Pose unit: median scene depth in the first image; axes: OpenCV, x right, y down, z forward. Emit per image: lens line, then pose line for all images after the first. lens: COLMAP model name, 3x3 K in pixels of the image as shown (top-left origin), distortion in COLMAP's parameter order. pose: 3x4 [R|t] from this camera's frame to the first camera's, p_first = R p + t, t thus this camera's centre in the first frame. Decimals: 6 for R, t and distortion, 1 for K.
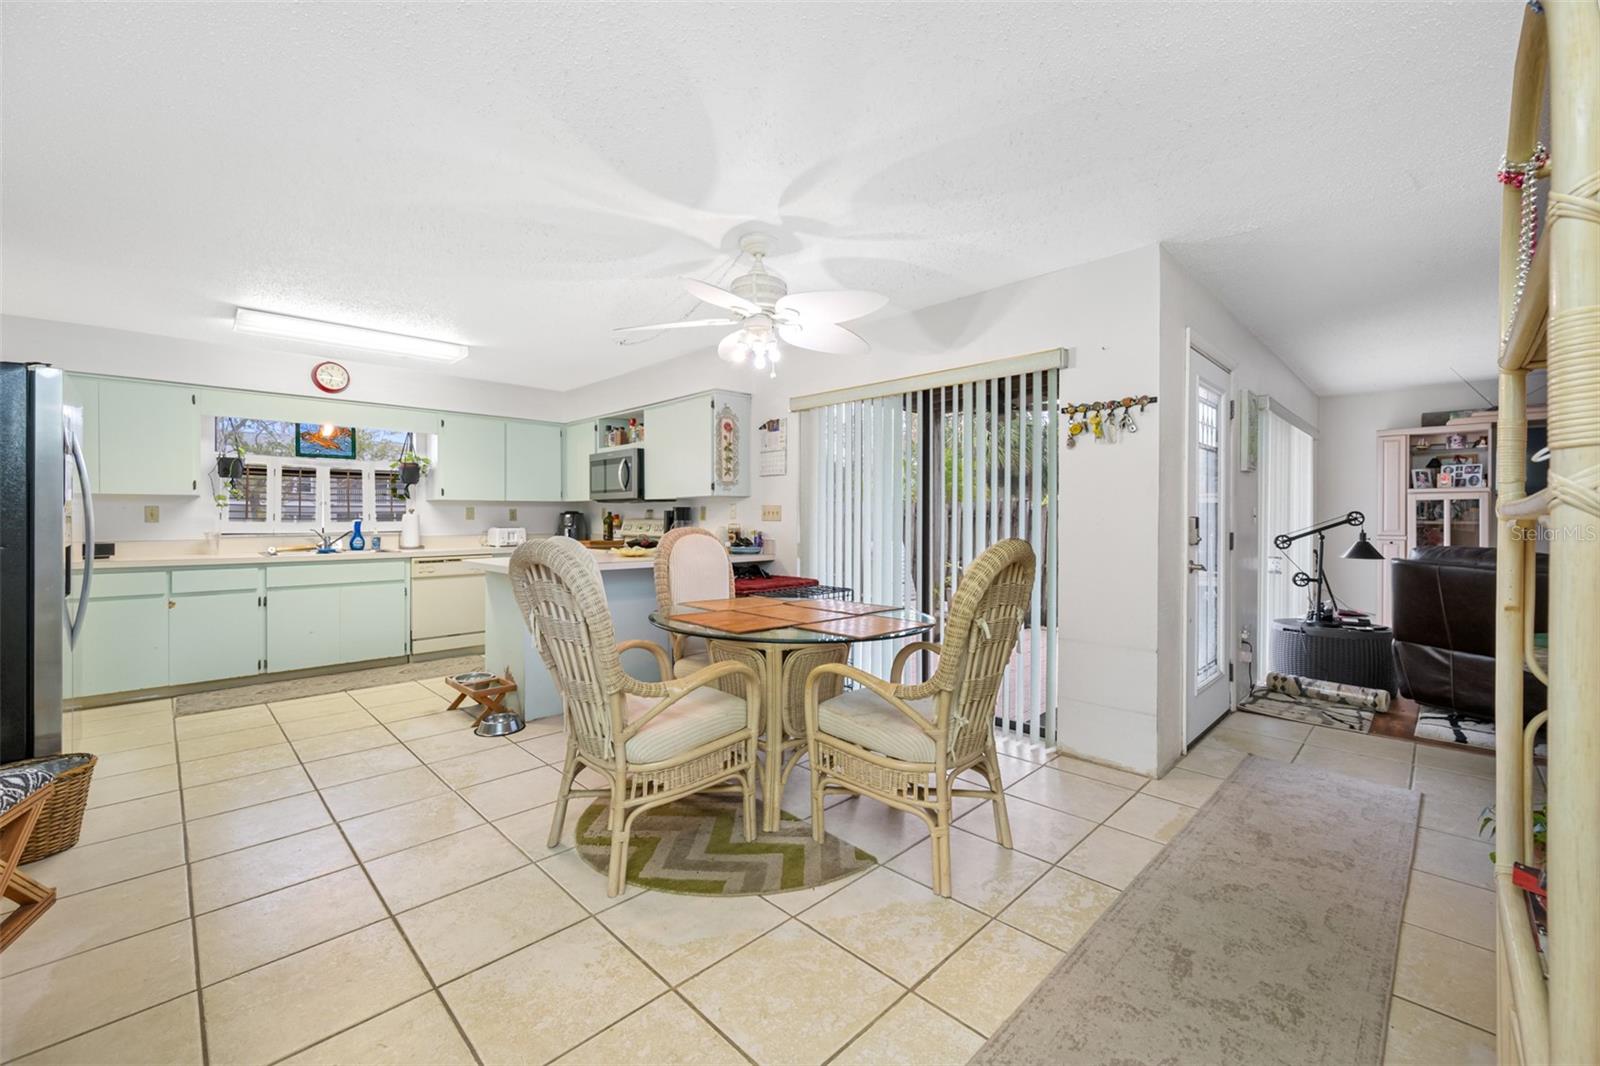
lens RADIAL K [[644.9, 0, 803.0], [0, 644.9, 531.7], [0, 0, 1]] dist [0.000089, -0.000092]
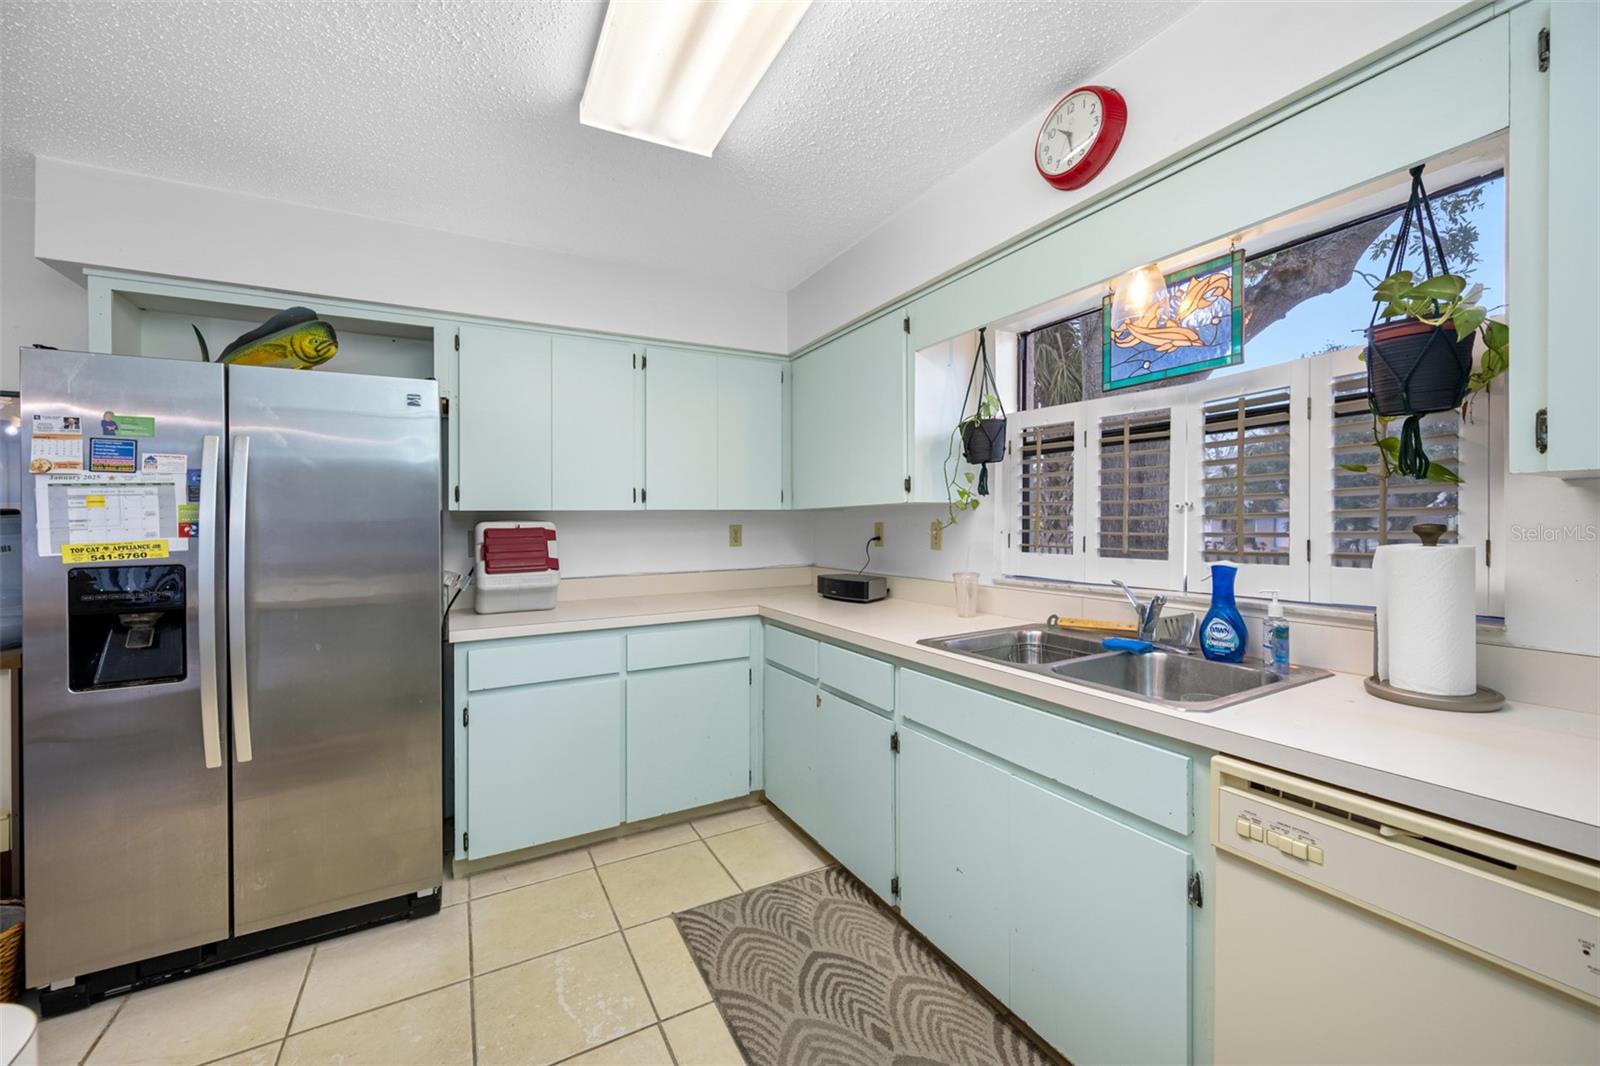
lens RADIAL K [[629.9, 0, 804.9], [0, 629.9, 519.8], [0, 0, 1]] dist [-0.001495, -0.000333]
pose [[-0.281385, 0.000042, -0.959595, -0.352790], [-0.007151, 0.999972, 0.002140, -0.037117], [0.959568, 0.007465, -0.281377, 0.901832]]
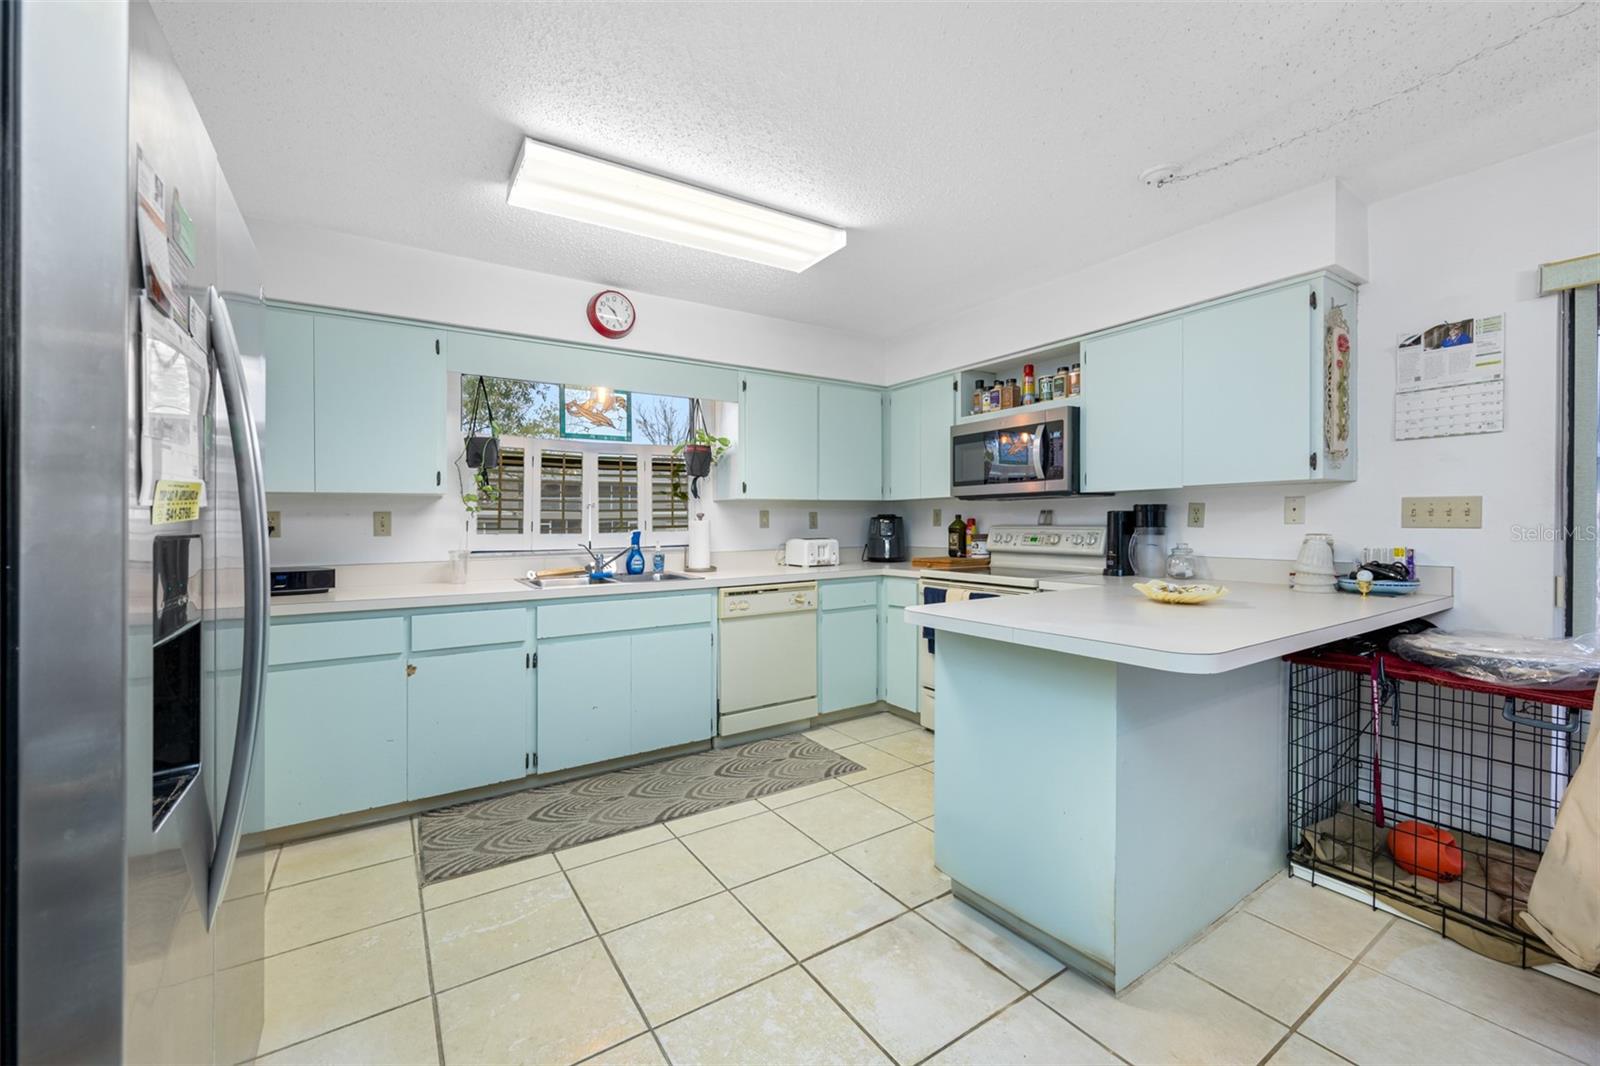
lens RADIAL K [[641.8, 0, 800.0], [0, 641.8, 533.0], [0, 0, 1]] dist [-0.000745, -0.000120]
pose [[0.979252, -0.004748, -0.202592, -0.386895], [0.003762, 0.999979, -0.005249, -0.010741], [0.202613, 0.004378, 0.979249, 0.373939]]
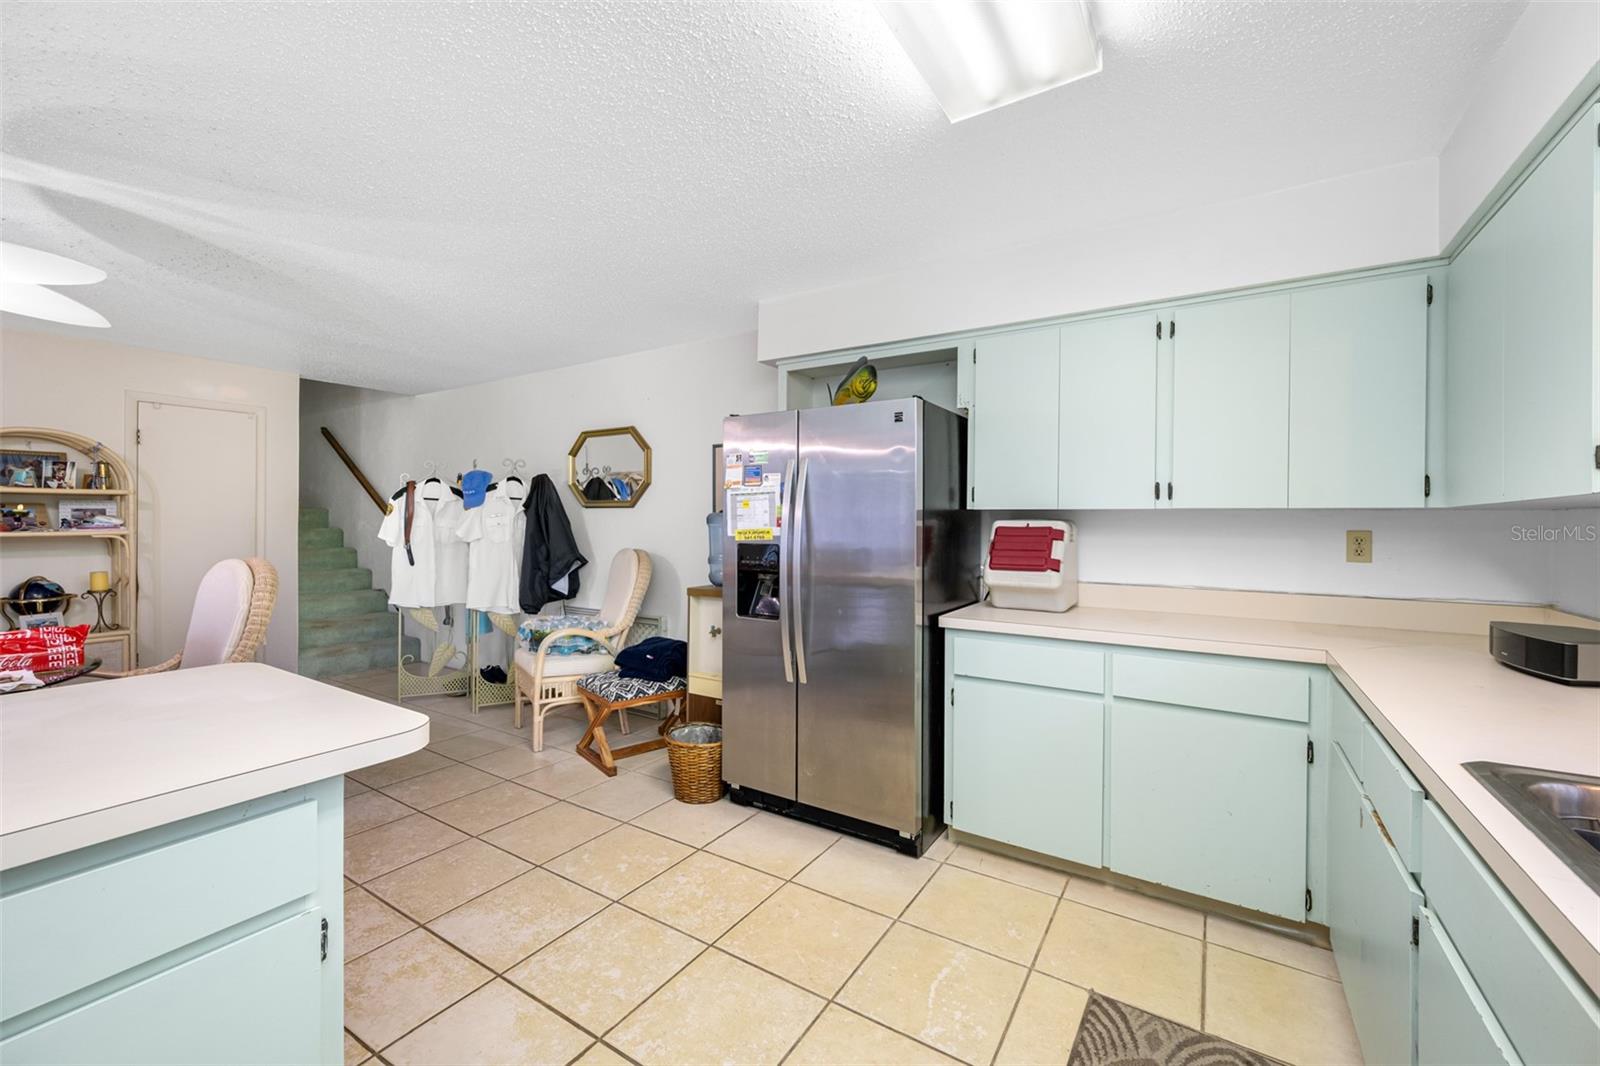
lens RADIAL K [[642.5, 0, 801.9], [0, 642.5, 516.3], [0, 0, 1]] dist [-0.001047, -0.000263]
pose [[-0.975804, -0.011413, -0.218347, -0.479517], [-0.014096, 0.999843, 0.010732, -0.039153], [0.218190, 0.013551, -0.975812, 1.002774]]
